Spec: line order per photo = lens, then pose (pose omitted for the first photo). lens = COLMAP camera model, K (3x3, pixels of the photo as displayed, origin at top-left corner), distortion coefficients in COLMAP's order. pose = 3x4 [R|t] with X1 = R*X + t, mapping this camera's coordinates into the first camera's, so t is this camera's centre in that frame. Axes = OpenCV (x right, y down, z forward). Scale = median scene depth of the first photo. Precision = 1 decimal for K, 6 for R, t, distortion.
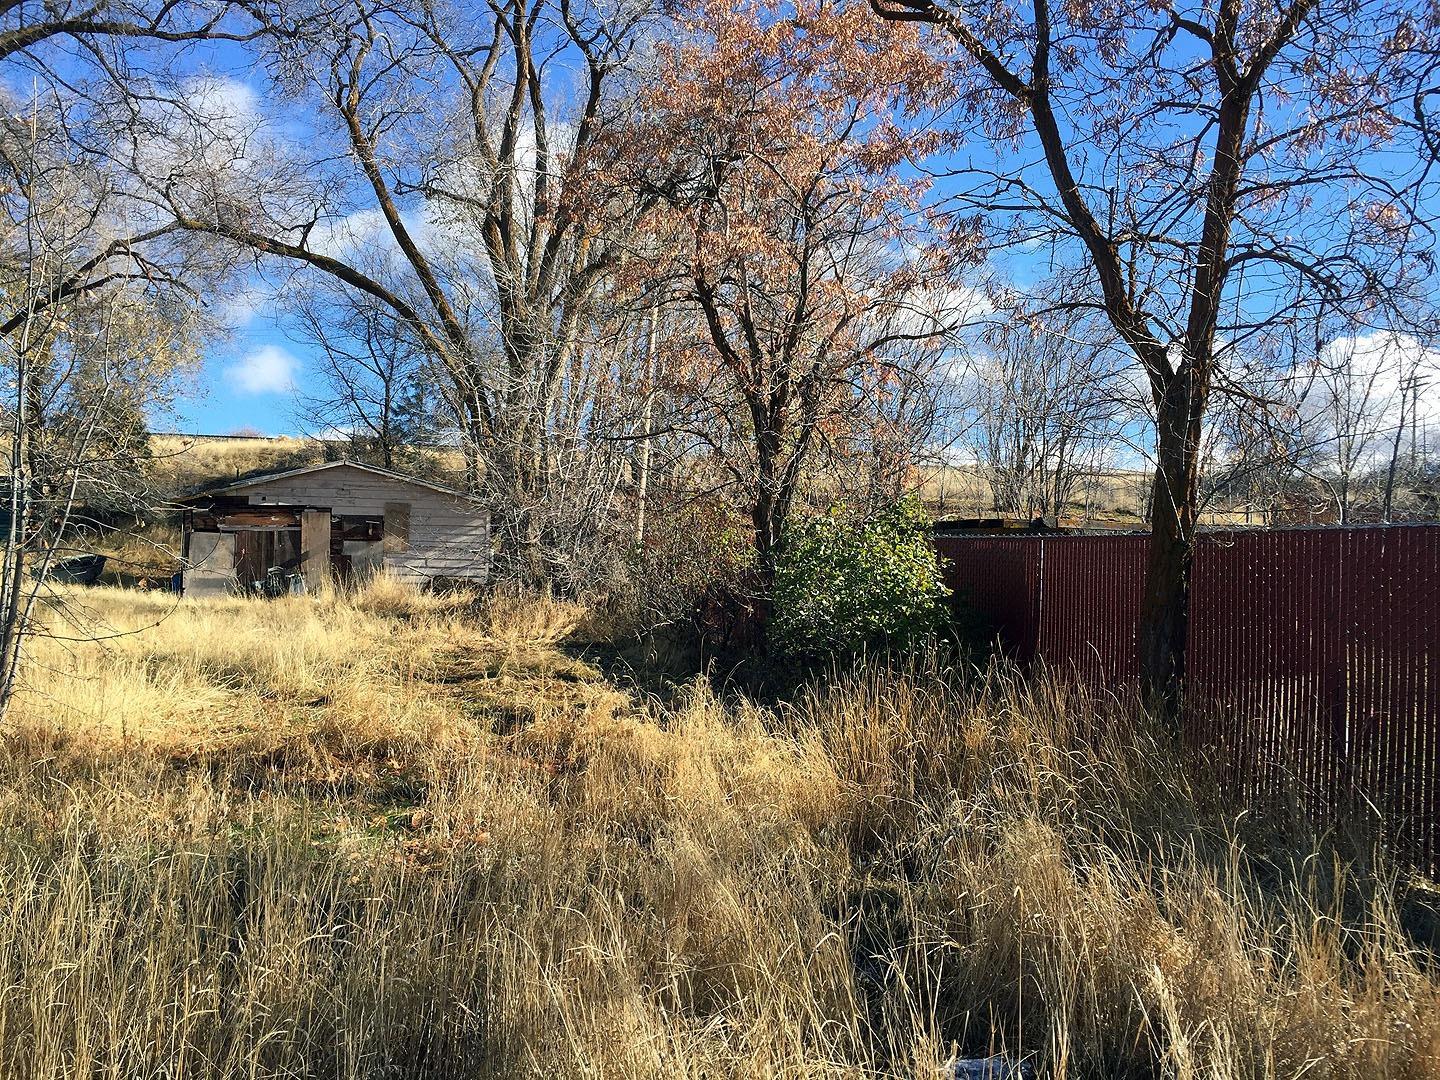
lens RADIAL K [[1214.7, 0, 711.2], [0, 1214.7, 528.0], [0, 0, 1]] dist [0.094035, -0.112975]
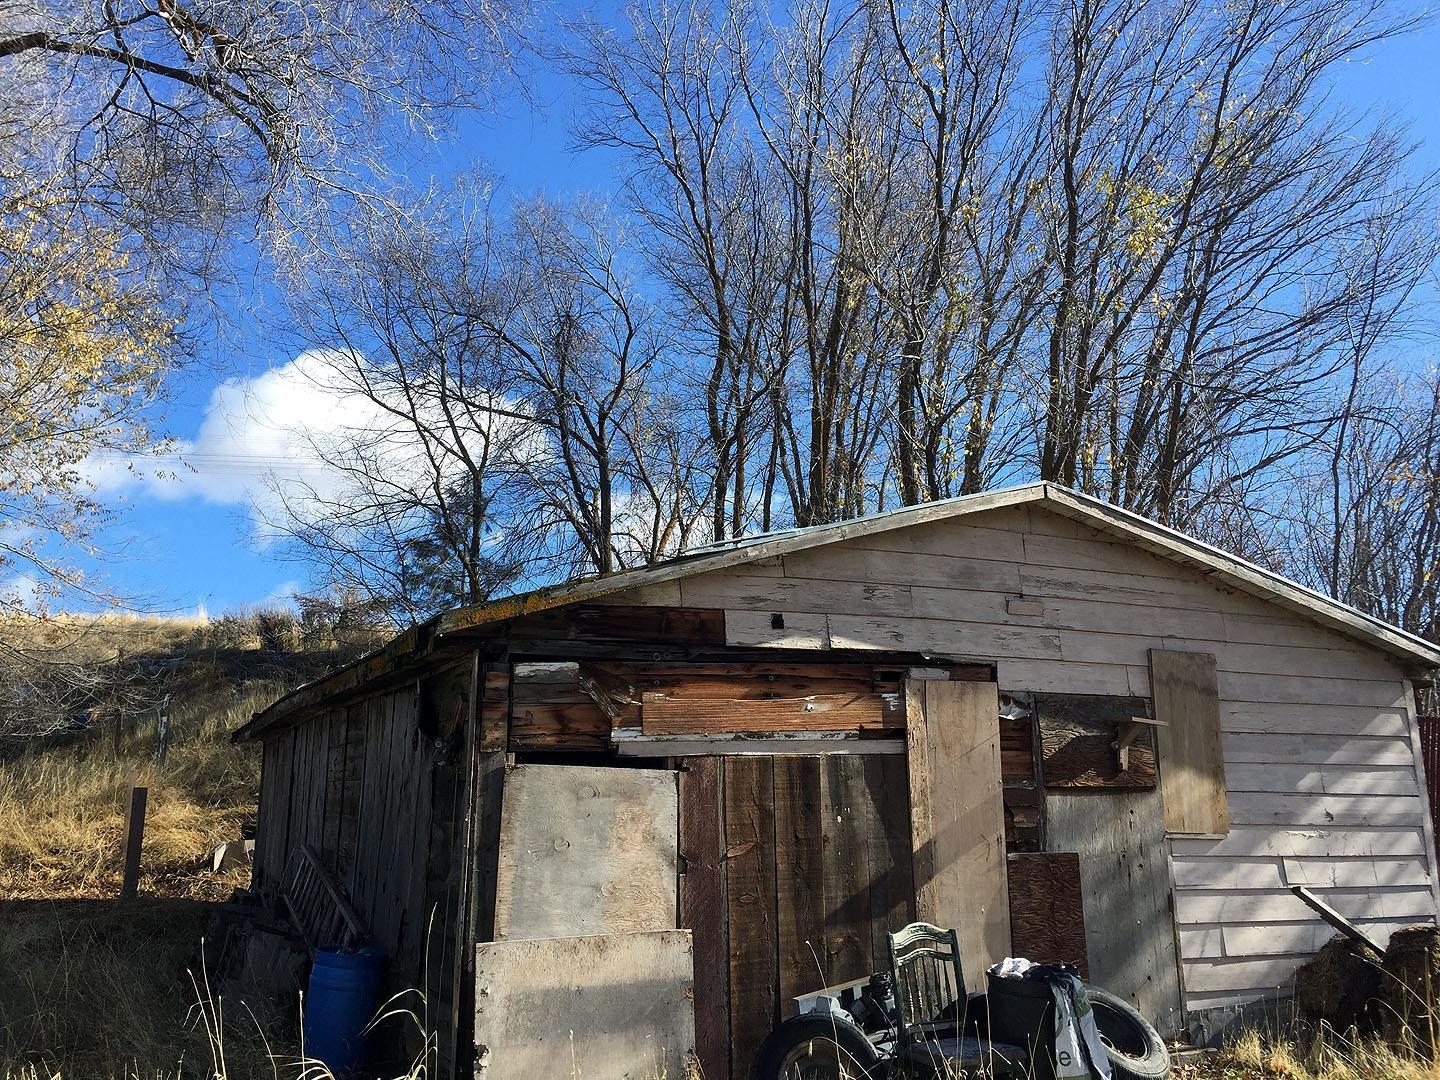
lens RADIAL K [[1214.7, 0, 711.2], [0, 1214.7, 528.0], [0, 0, 1]] dist [0.094035, -0.112975]
pose [[0.980602, 0.025435, 0.194350, -0.422056], [0.010843, 0.982987, -0.183355, 0.002052], [-0.195707, 0.181906, 0.963644, 0.760591]]
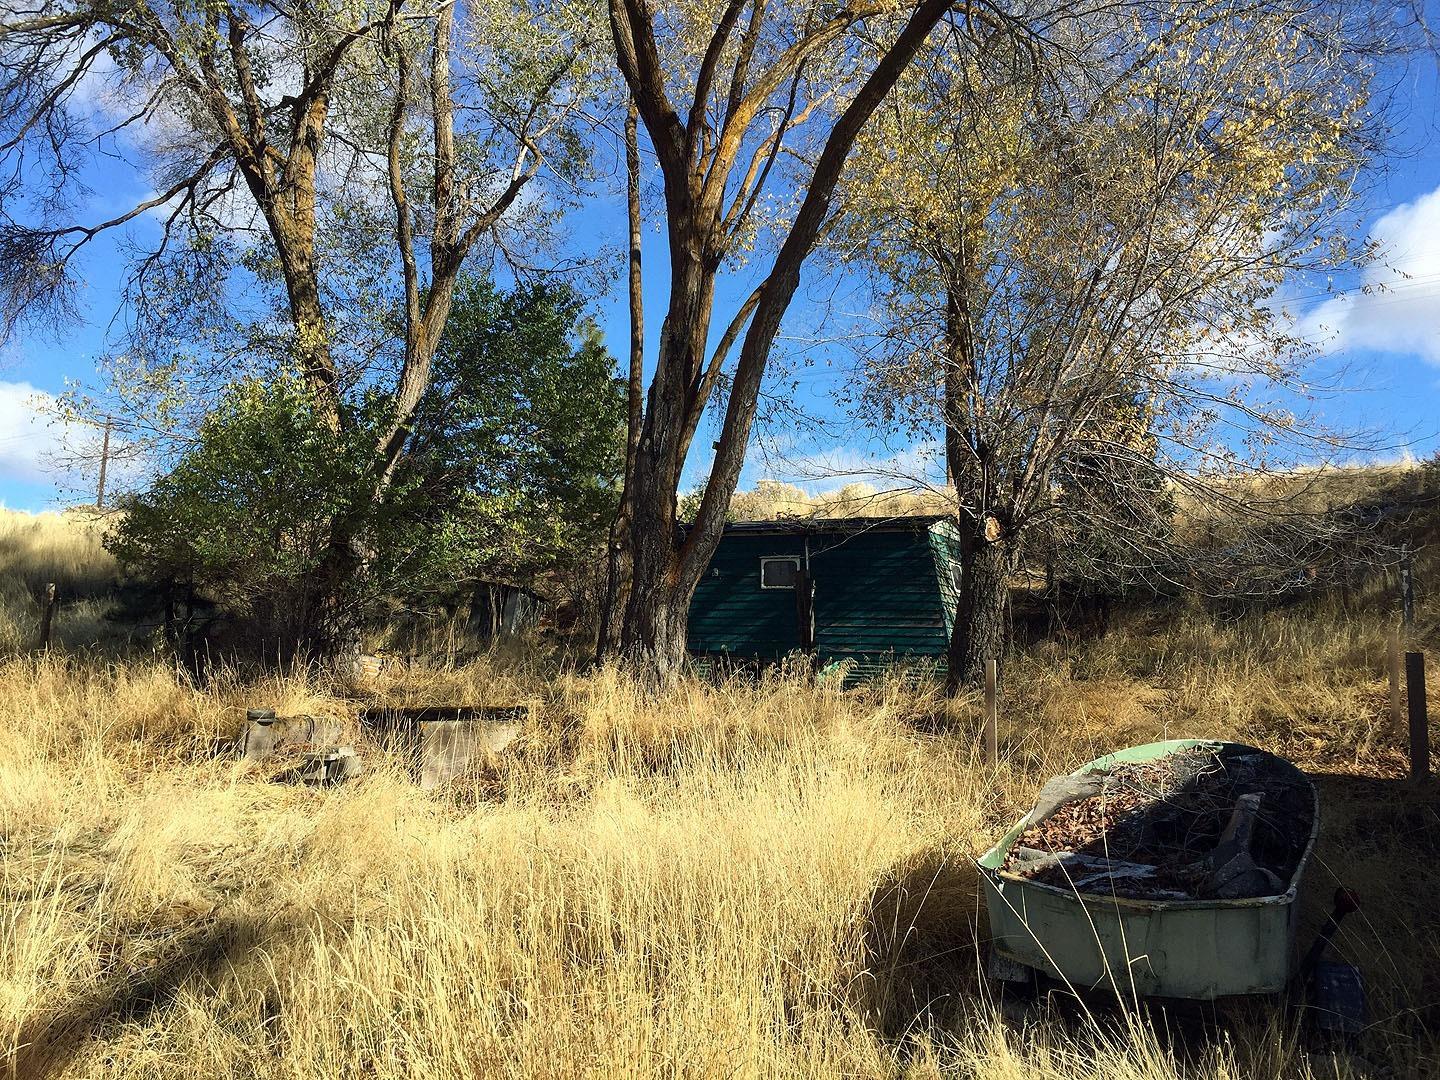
lens RADIAL K [[1214.7, 0, 711.2], [0, 1214.7, 528.0], [0, 0, 1]] dist [0.094035, -0.112975]
pose [[0.764282, -0.078709, -0.640061, -0.453072], [0.028086, 0.995645, -0.088899, 0.000023], [0.644270, 0.049967, 0.763164, 0.820748]]
